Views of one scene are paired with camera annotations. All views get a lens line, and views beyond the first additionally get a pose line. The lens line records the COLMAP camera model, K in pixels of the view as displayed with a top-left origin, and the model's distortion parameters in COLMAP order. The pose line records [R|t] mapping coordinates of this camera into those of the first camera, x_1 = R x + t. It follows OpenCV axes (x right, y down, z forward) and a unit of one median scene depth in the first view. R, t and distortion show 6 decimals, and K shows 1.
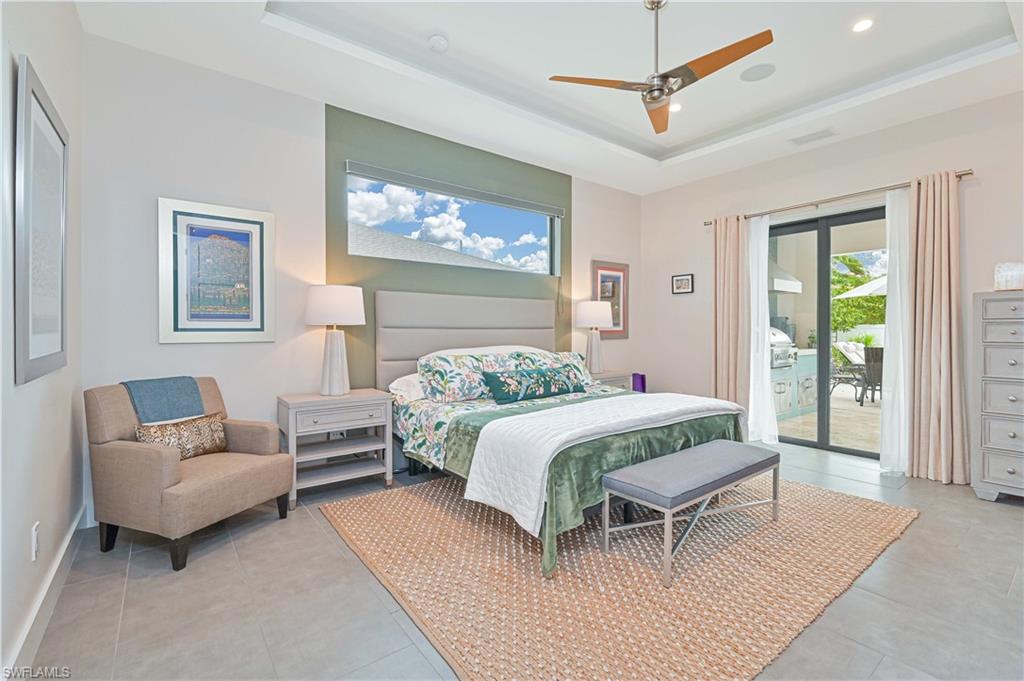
lens RADIAL K [[446.4, 0, 512.0], [0, 446.4, 340.5], [0, 0, 1]] dist [-0.001946, -0.000062]
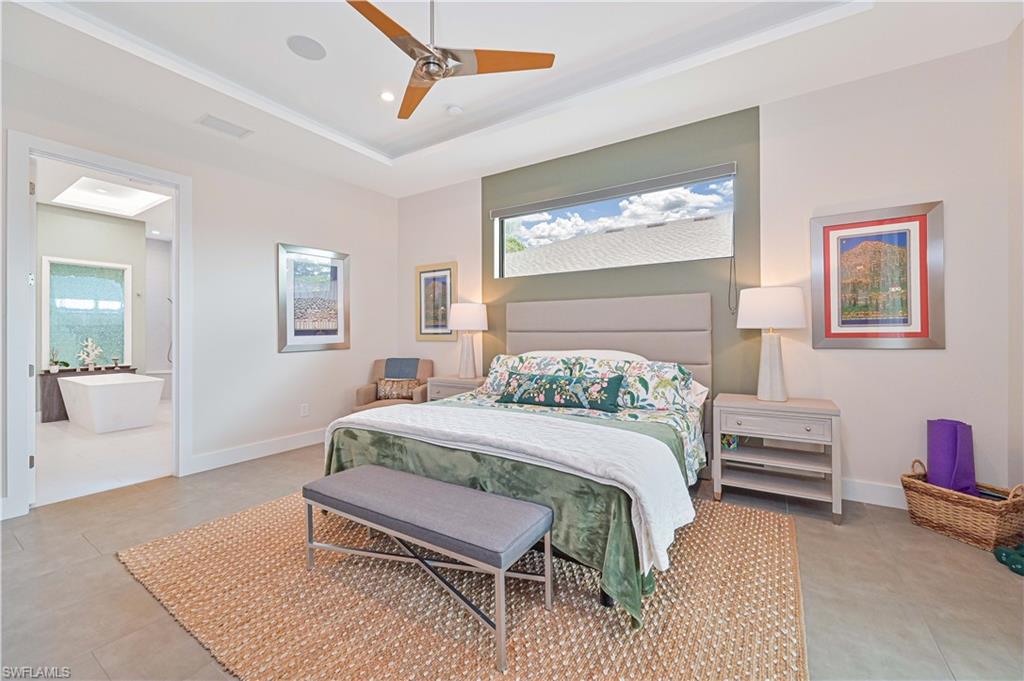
lens RADIAL K [[404.3, 0, 514.8], [0, 404.3, 332.8], [0, 0, 1]] dist [-0.002685, -0.000098]
pose [[0.353166, -0.005122, -0.935547, 0.828879], [-0.019951, 0.999716, -0.013005, -0.011461], [0.935348, 0.023258, 0.352964, 0.636463]]
